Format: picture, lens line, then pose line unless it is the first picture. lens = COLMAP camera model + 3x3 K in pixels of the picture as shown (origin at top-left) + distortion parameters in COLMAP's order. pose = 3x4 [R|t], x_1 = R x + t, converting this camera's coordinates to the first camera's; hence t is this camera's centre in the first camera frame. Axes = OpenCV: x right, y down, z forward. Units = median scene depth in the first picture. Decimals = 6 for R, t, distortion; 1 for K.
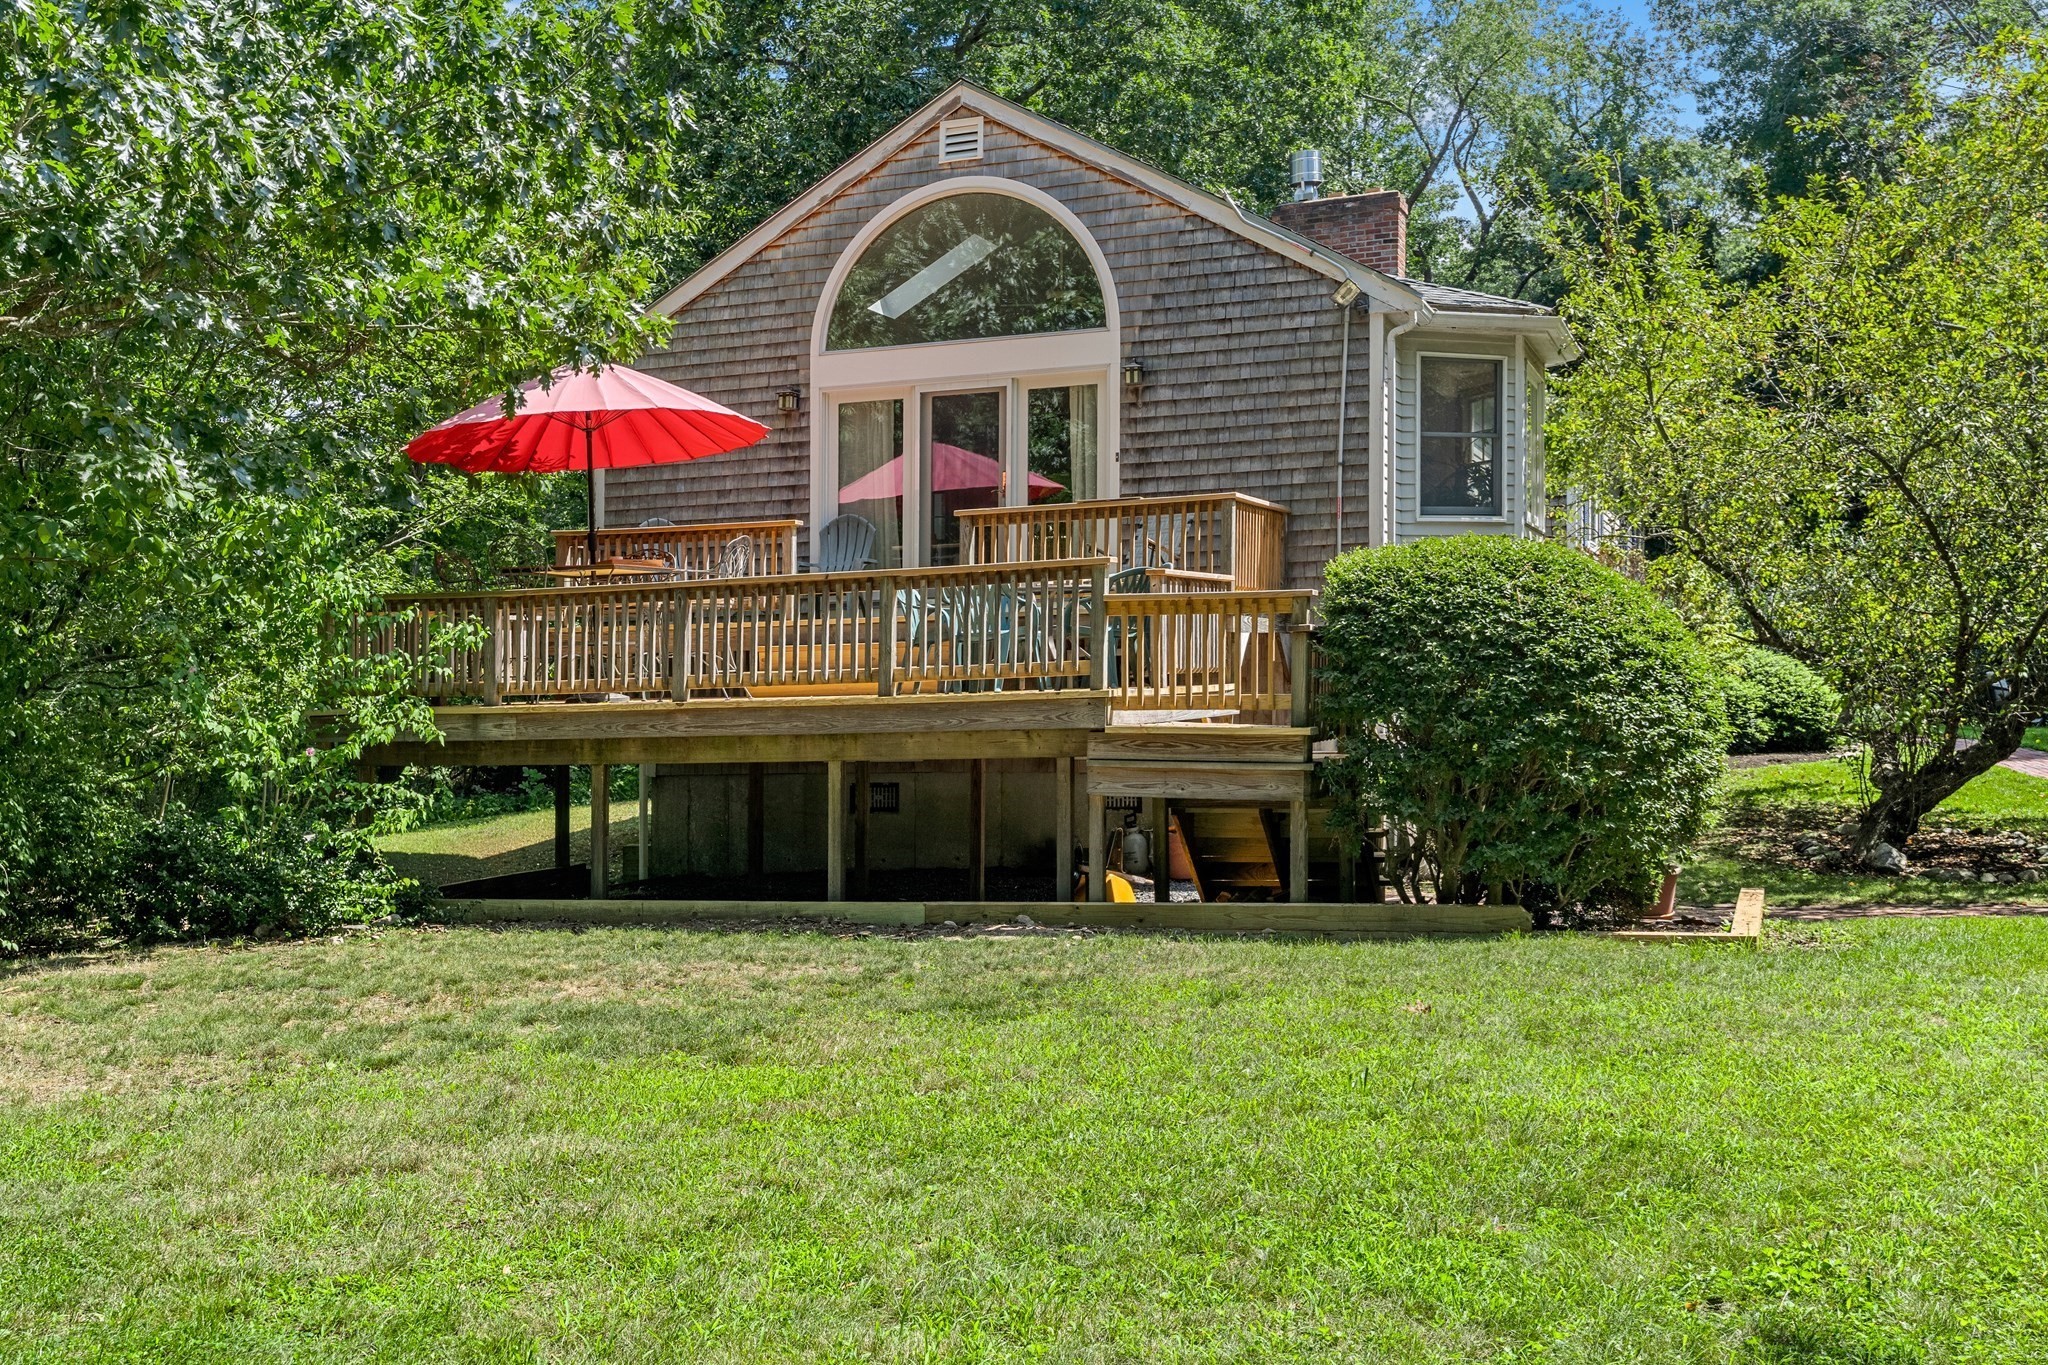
lens RADIAL K [[2066.1, 0, 1023.9], [0, 2066.1, 684.3], [0, 0, 1]] dist [0.000488, 0.000000]
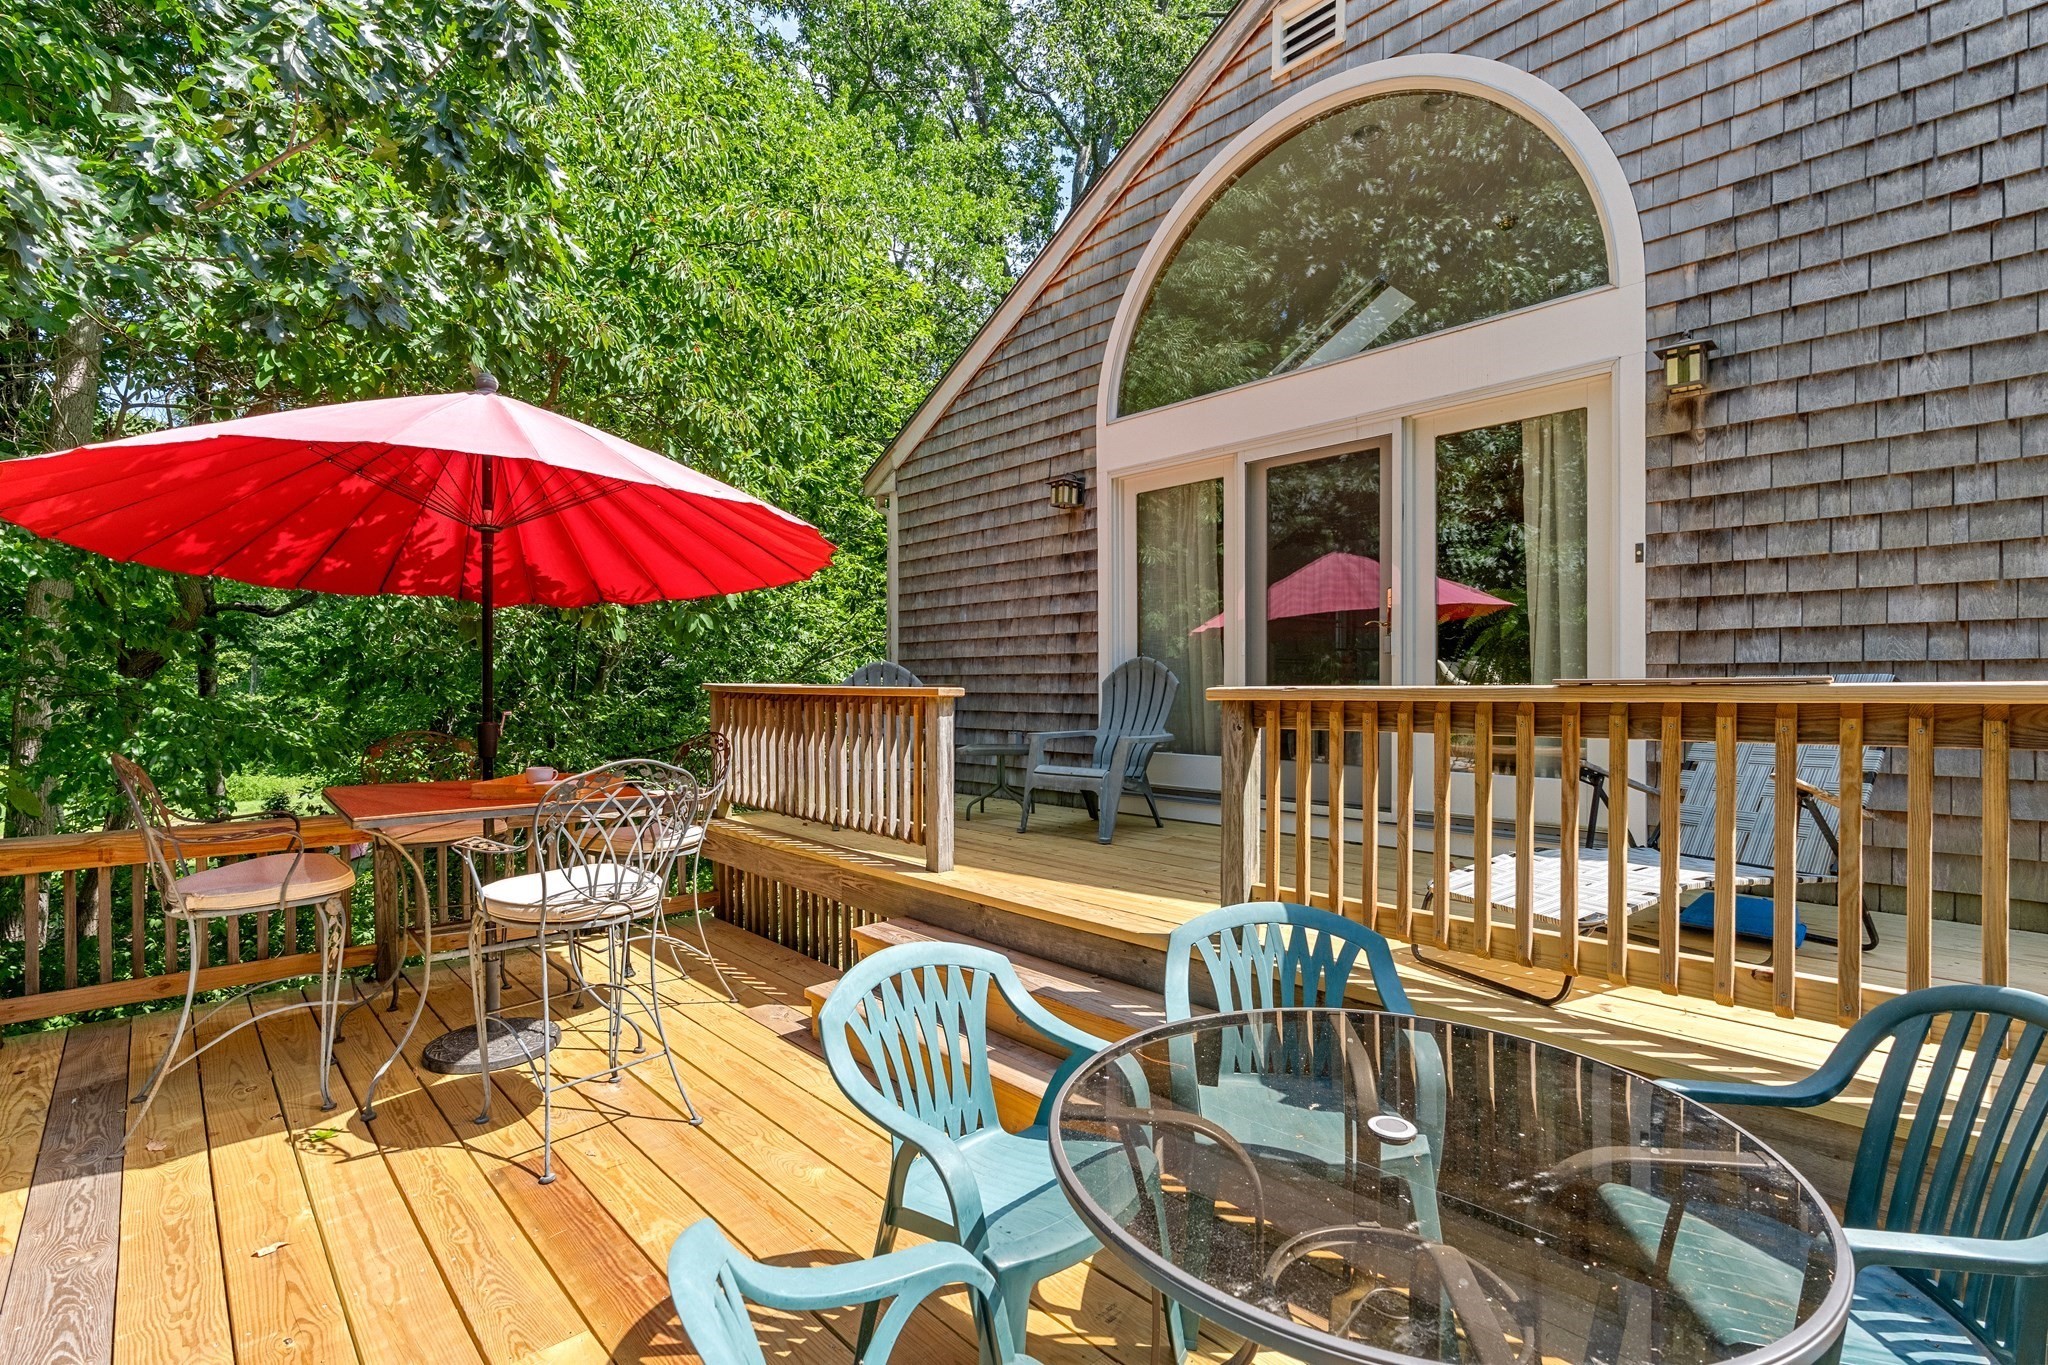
lens RADIAL K [[929.9, 0, 1029.2], [0, 929.9, 680.5], [0, 0, 1]] dist [-0.004089, -0.000175]
pose [[0.915142, -0.007036, -0.403071, 0.002583], [0.026559, 0.998728, 0.042868, -0.091814], [0.402256, -0.049935, 0.914164, 0.734236]]
